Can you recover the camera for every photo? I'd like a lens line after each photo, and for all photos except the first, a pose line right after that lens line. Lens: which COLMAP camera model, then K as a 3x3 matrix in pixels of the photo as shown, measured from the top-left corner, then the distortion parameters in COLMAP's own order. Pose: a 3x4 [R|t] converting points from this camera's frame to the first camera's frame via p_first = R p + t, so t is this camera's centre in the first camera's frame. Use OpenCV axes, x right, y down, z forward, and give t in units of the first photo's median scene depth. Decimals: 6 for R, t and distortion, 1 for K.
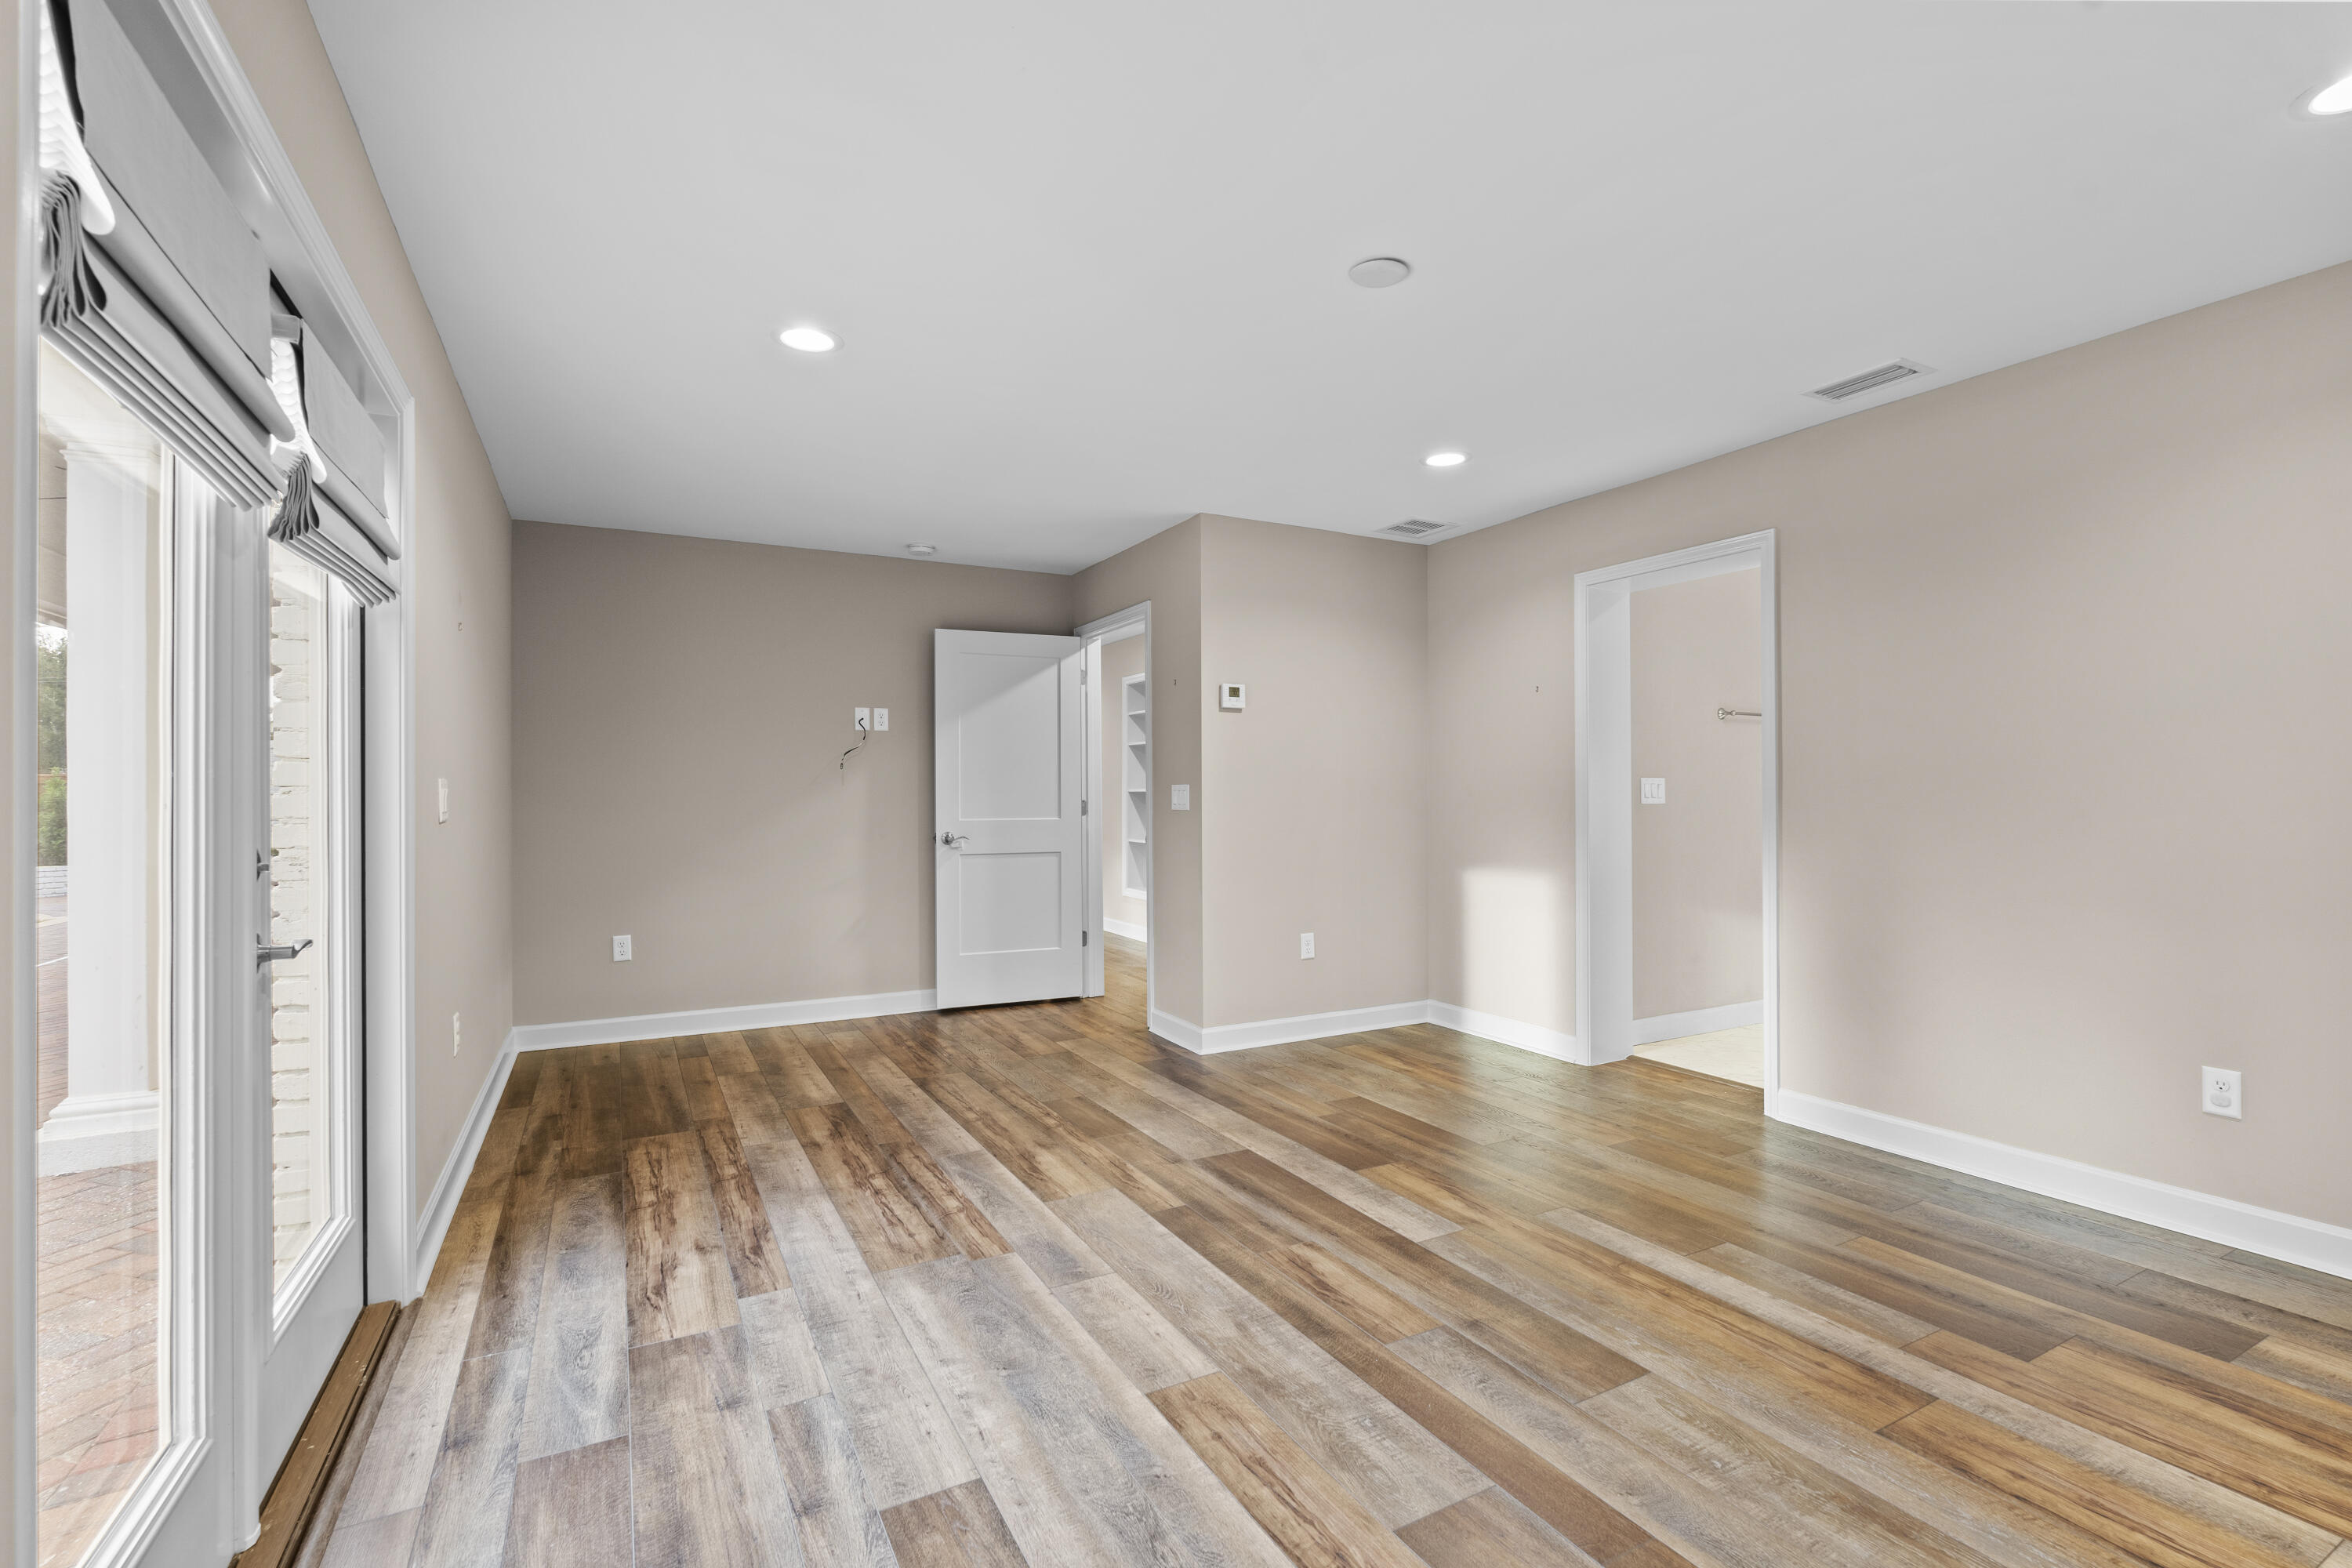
lens RADIAL K [[1048.9, 0, 1176.0], [0, 1048.9, 784.0], [0, 0, 1]] dist [-0.003321, 0.000384]
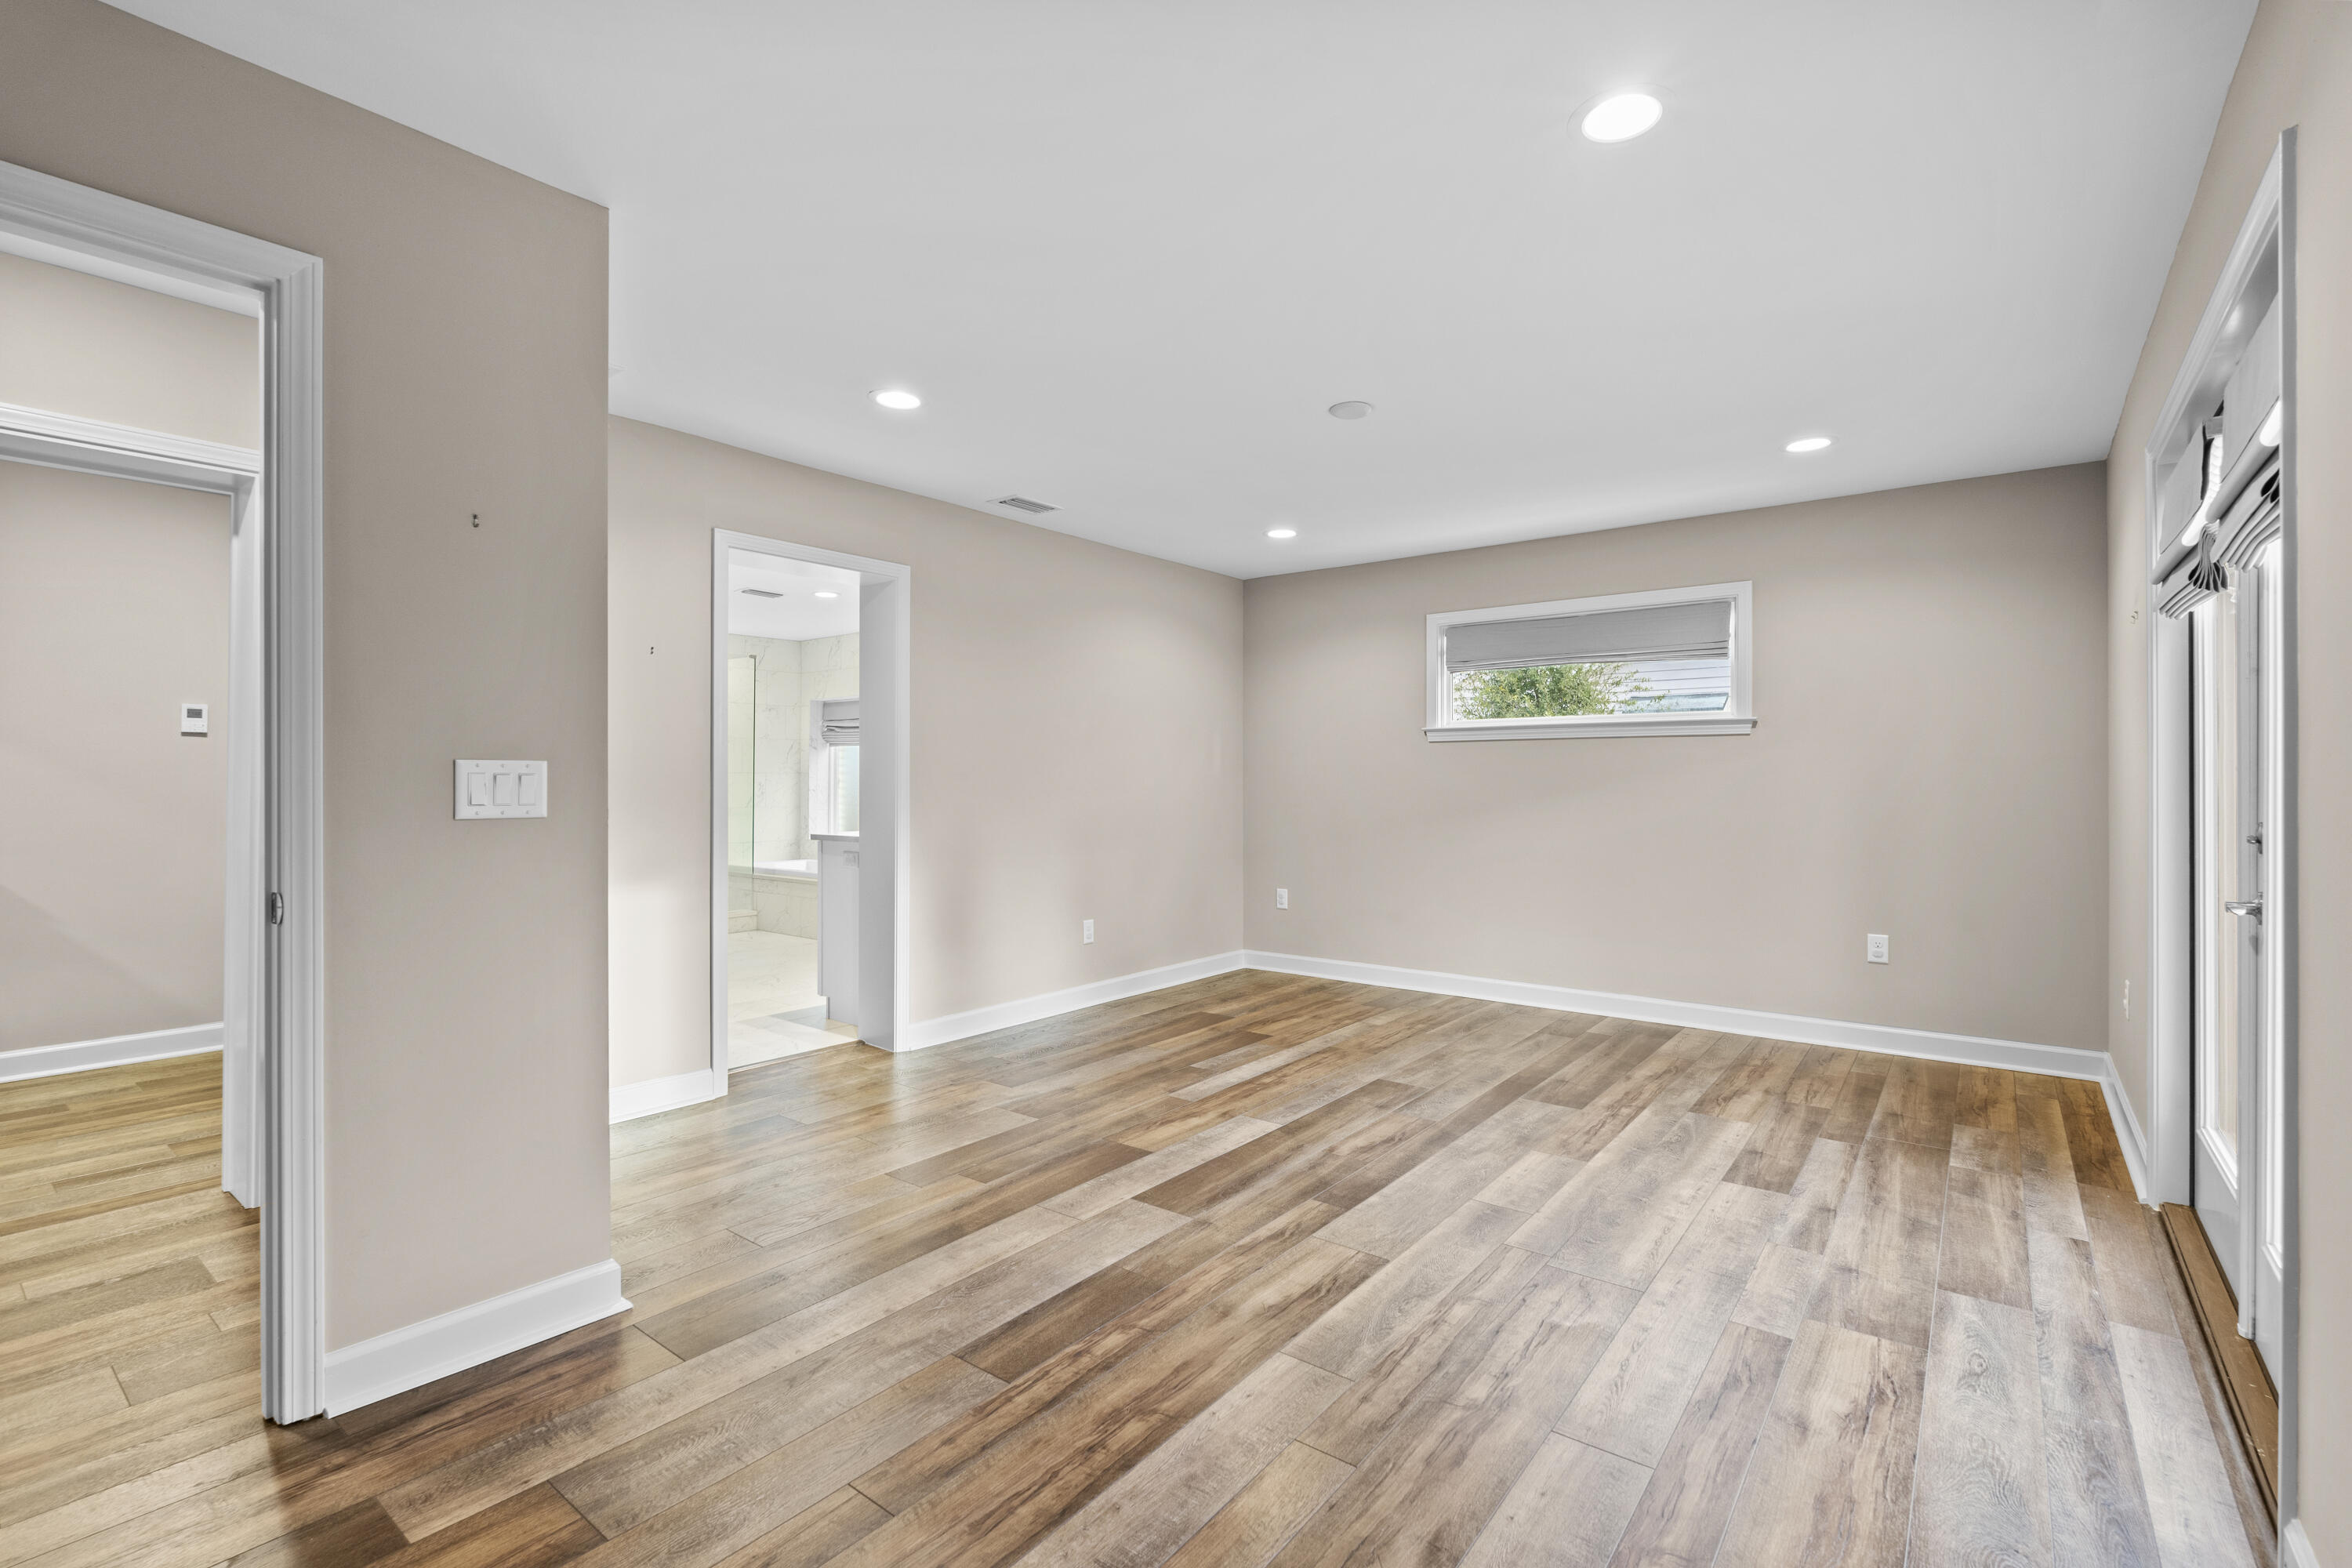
lens RADIAL K [[1048.9, 0, 1176.0], [0, 1048.9, 784.0], [0, 0, 1]] dist [-0.003321, 0.000384]
pose [[-0.404357, 0.001489, 0.914600, -0.987209], [-0.009179, 0.999942, -0.005686, 0.019745], [-0.914555, -0.010694, -0.404320, 1.779601]]
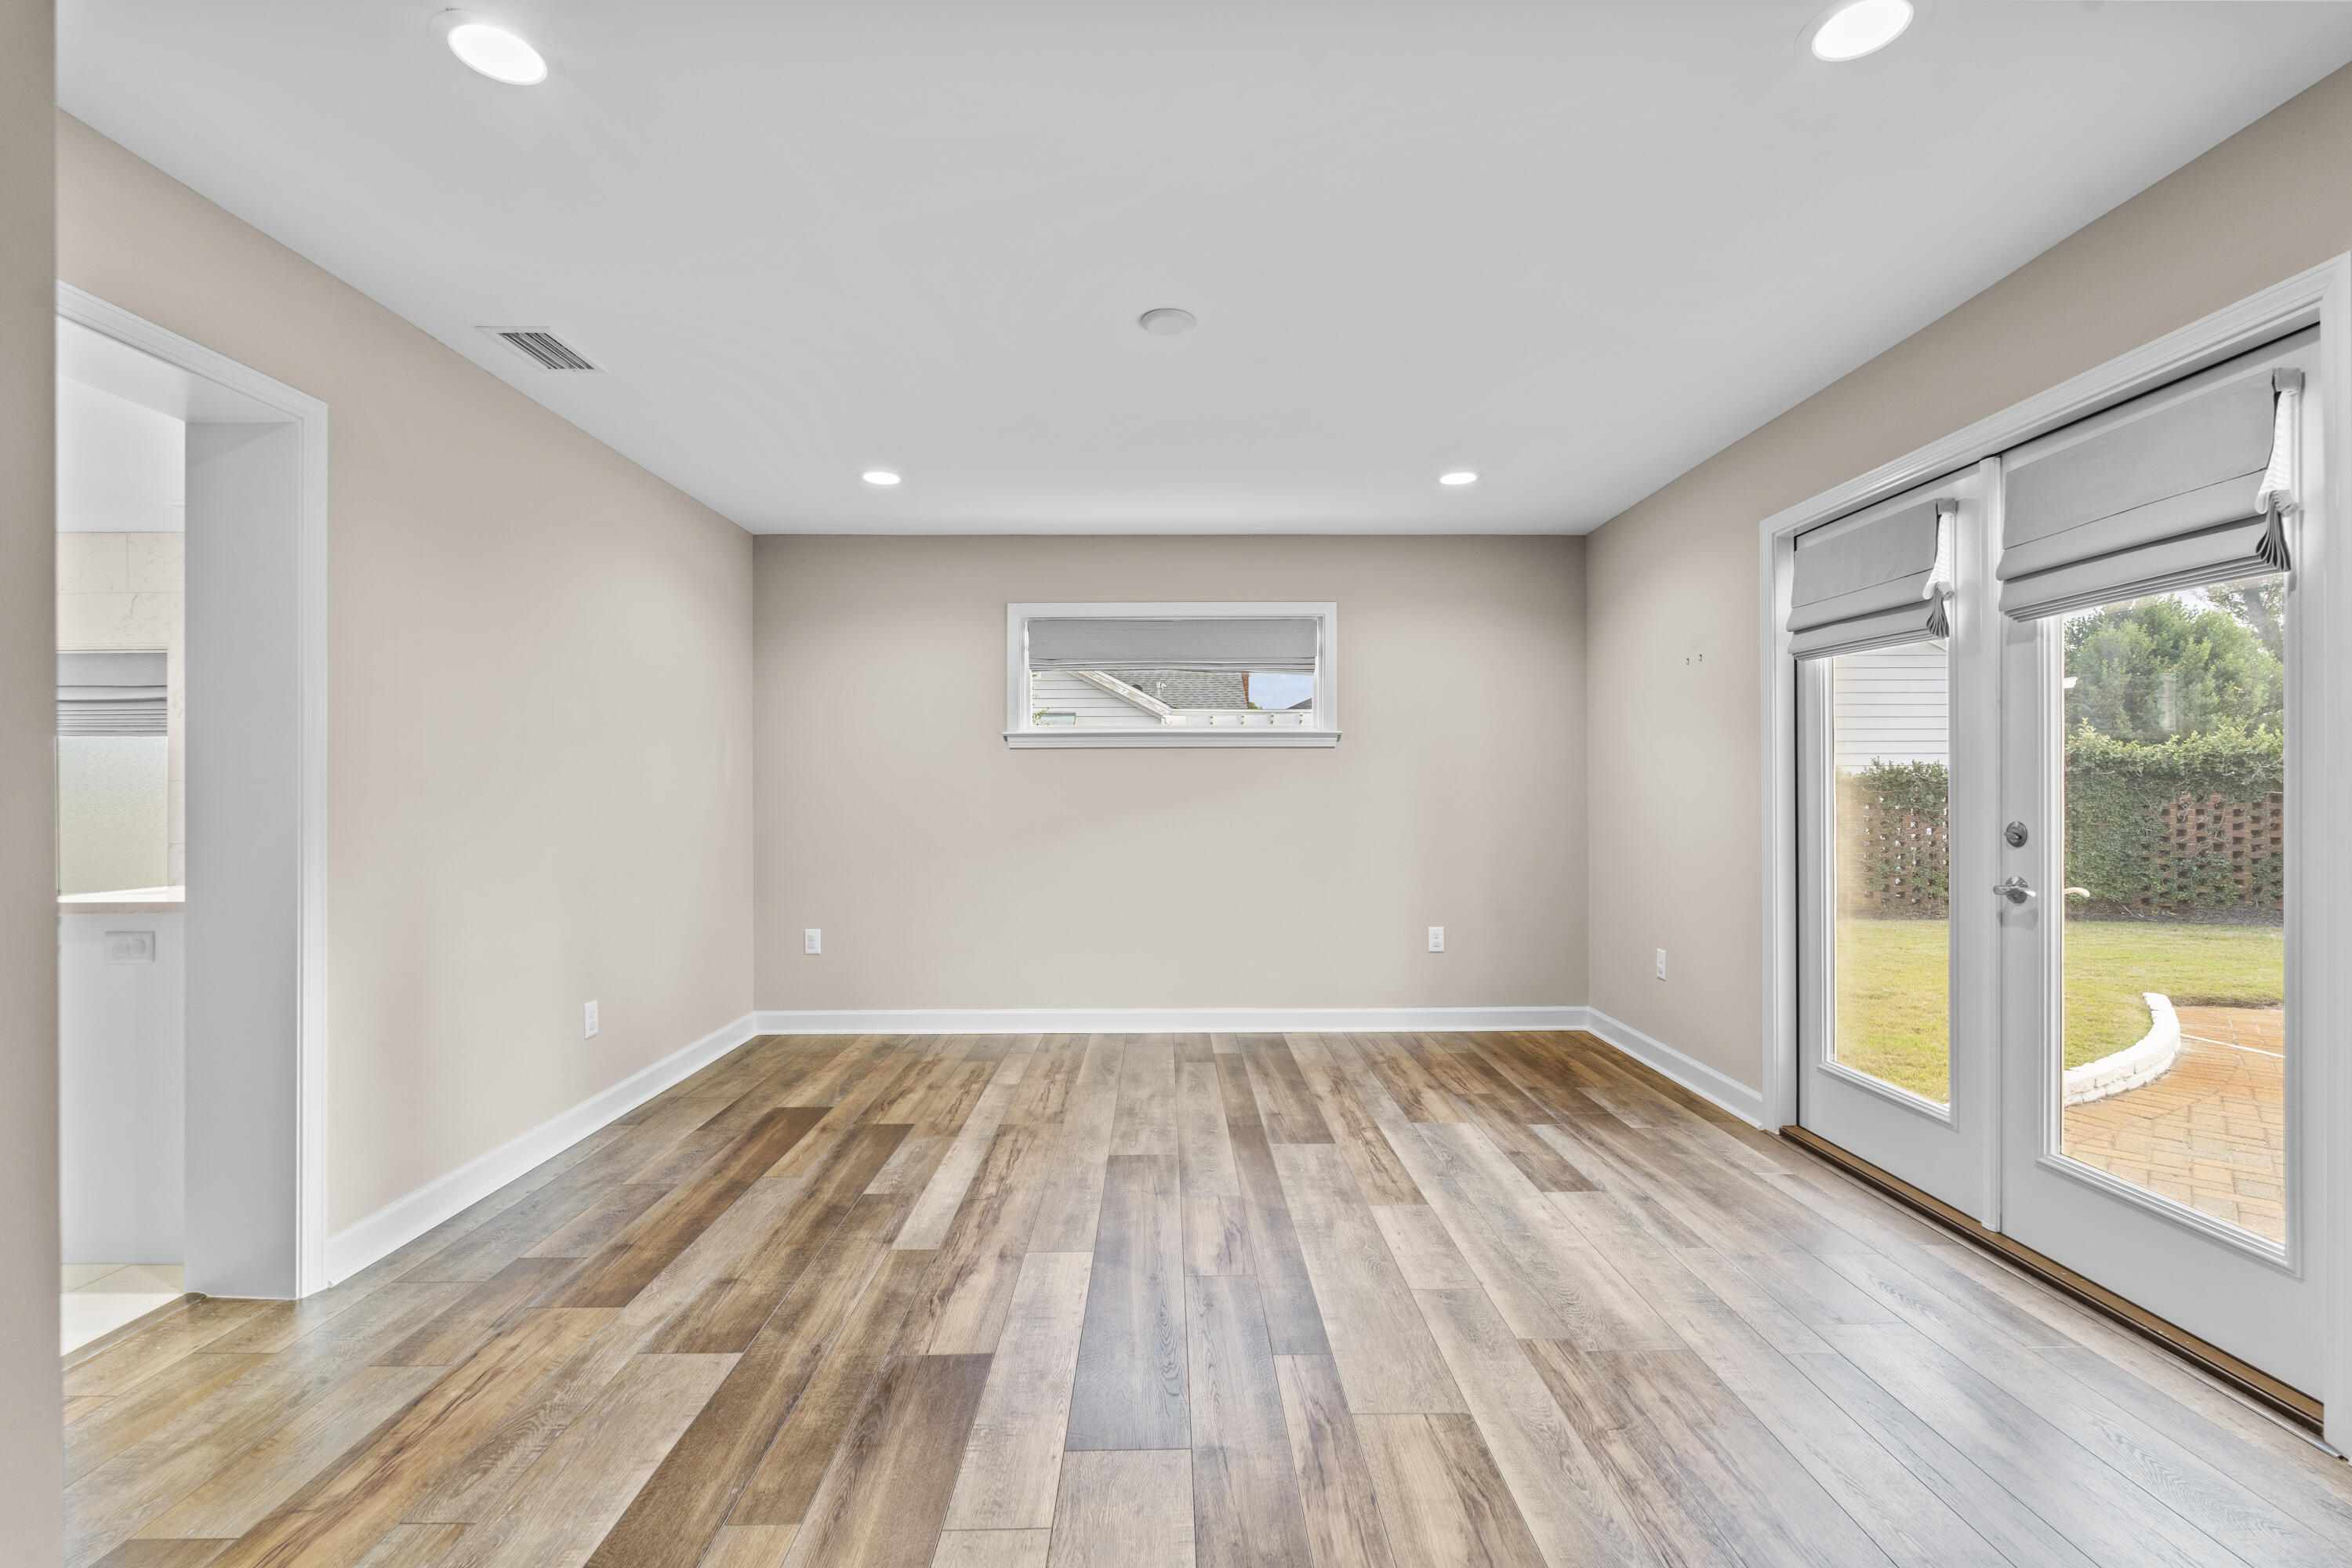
lens RADIAL K [[1036.1, 0, 1180.1], [0, 1036.1, 785.5], [0, 0, 1]] dist [-0.003950, 0.000466]
pose [[-0.887041, 0.011064, 0.461557, -0.316561], [0.002074, 0.999798, -0.019980, 0.022017], [-0.461685, -0.016766, -0.886885, 1.962219]]
